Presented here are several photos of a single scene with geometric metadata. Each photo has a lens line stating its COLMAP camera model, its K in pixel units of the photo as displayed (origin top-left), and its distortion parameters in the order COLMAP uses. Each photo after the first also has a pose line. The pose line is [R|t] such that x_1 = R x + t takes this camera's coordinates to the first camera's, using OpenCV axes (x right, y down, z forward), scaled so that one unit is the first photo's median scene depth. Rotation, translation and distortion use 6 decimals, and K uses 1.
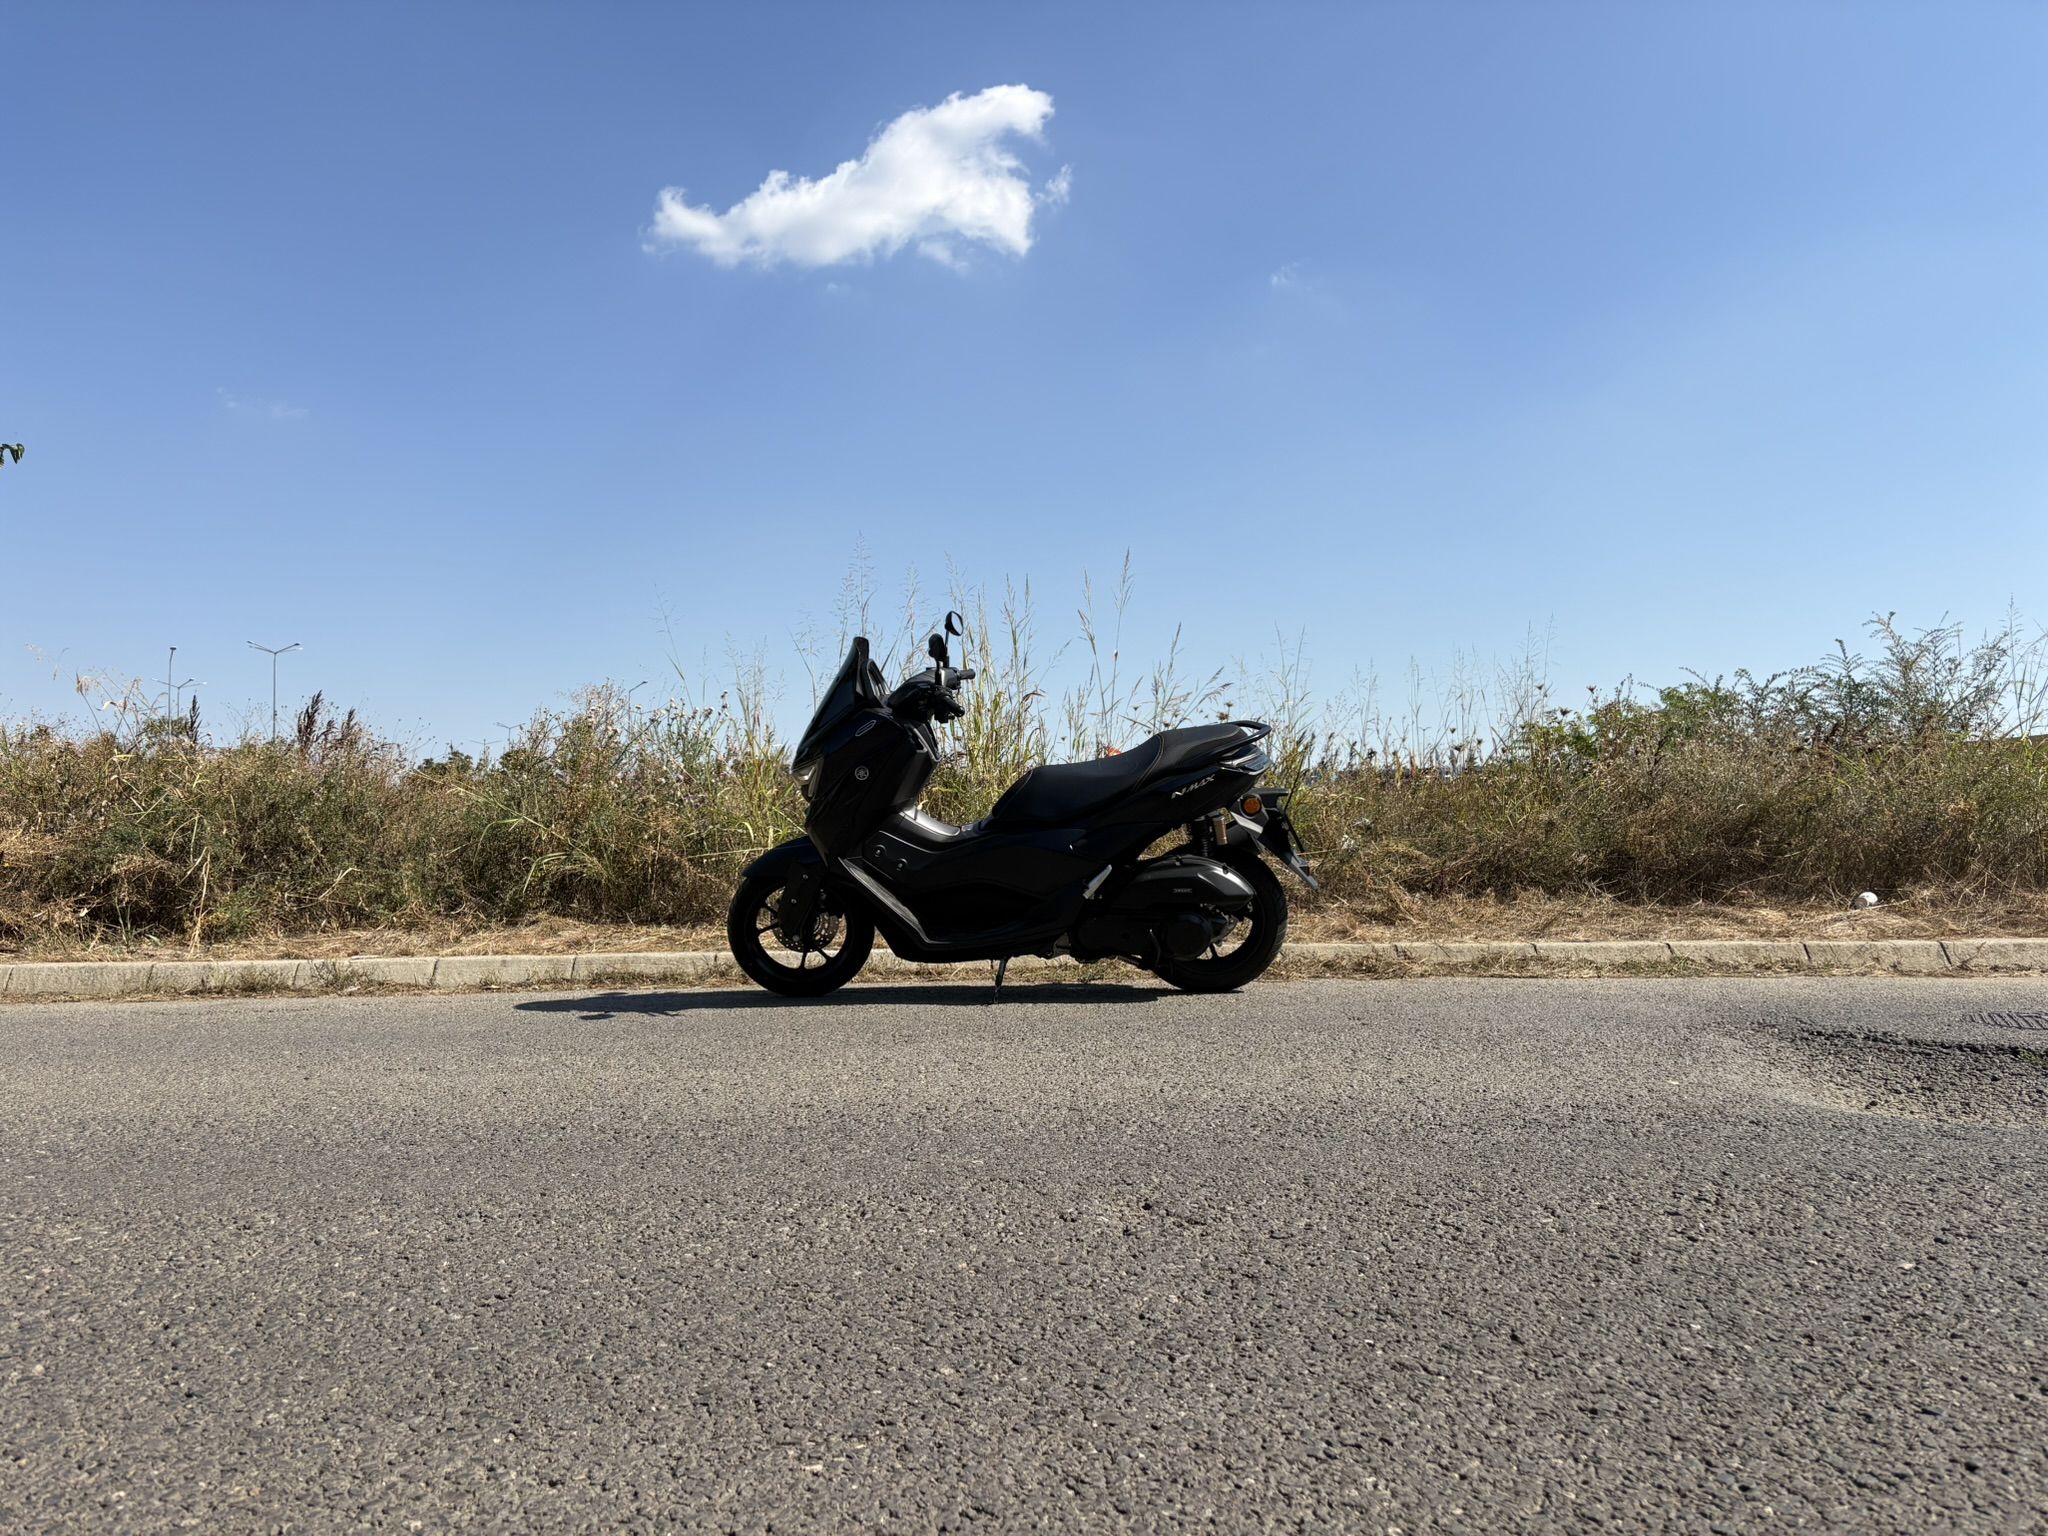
lens RADIAL K [[1627.8, 0, 1063.6], [0, 1627.8, 772.7], [0, 0, 1]] dist [0.007283, -0.006258]
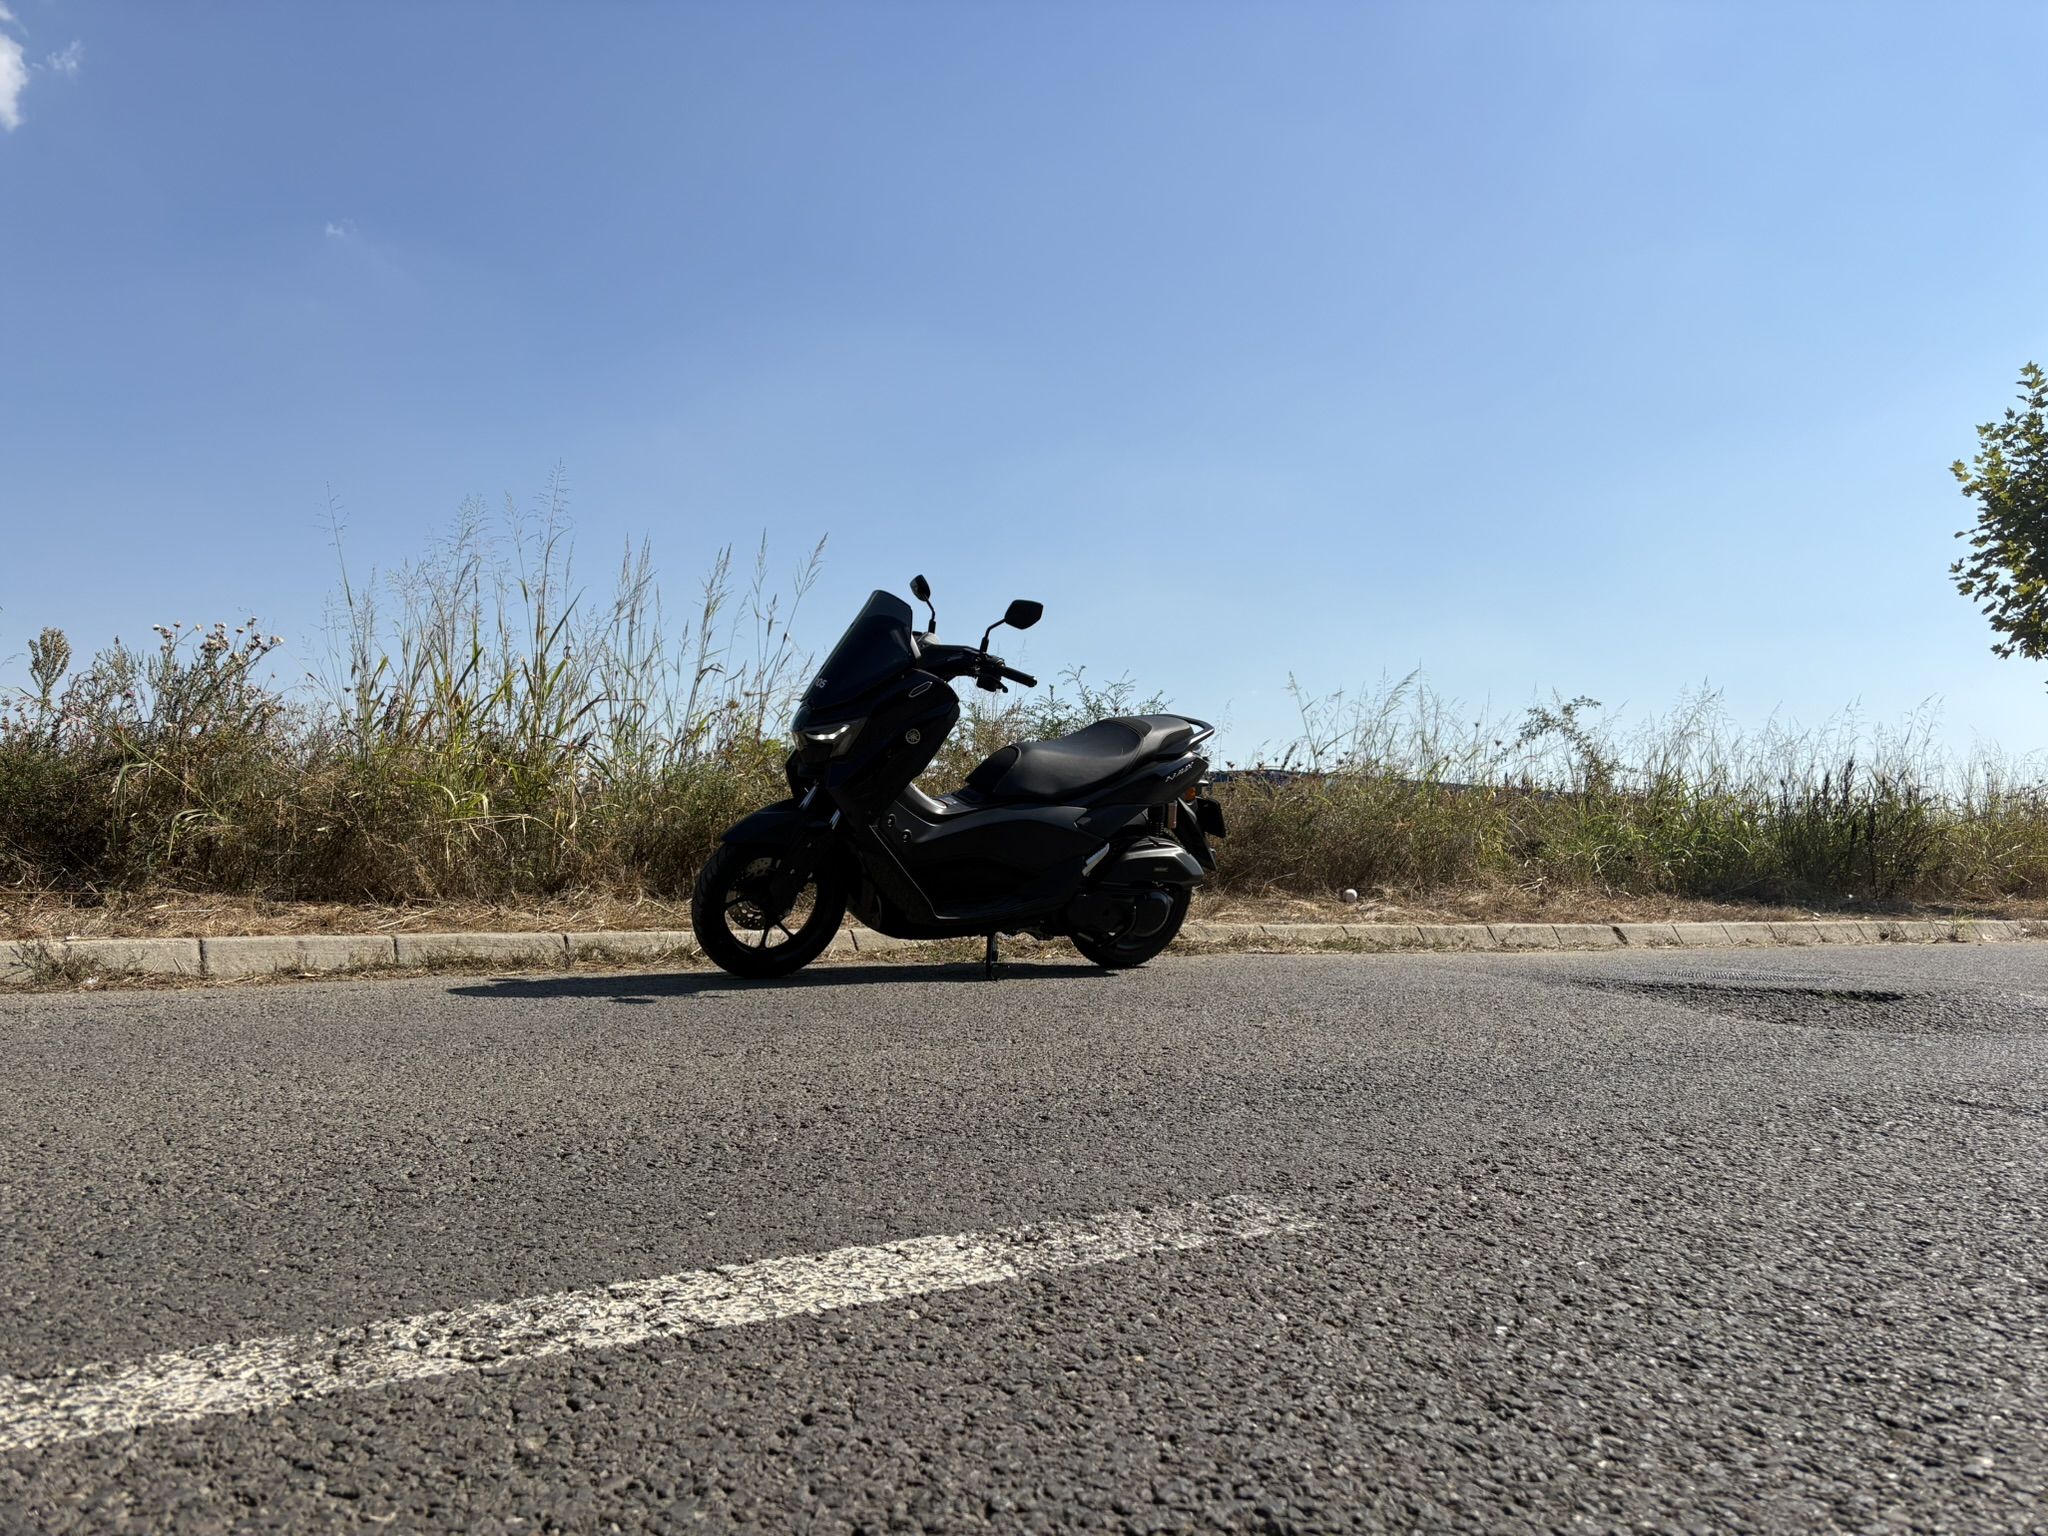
lens RADIAL K [[1584.5, 0, 1024.0], [0, 1584.5, 768.0], [0, 0, 1]] dist [0.059829, -0.076939]
pose [[0.813956, 0.061857, 0.577625, -0.567760], [-0.058880, 0.997979, -0.023902, 0.031731], [-0.577936, -0.014555, 0.815953, 0.181791]]
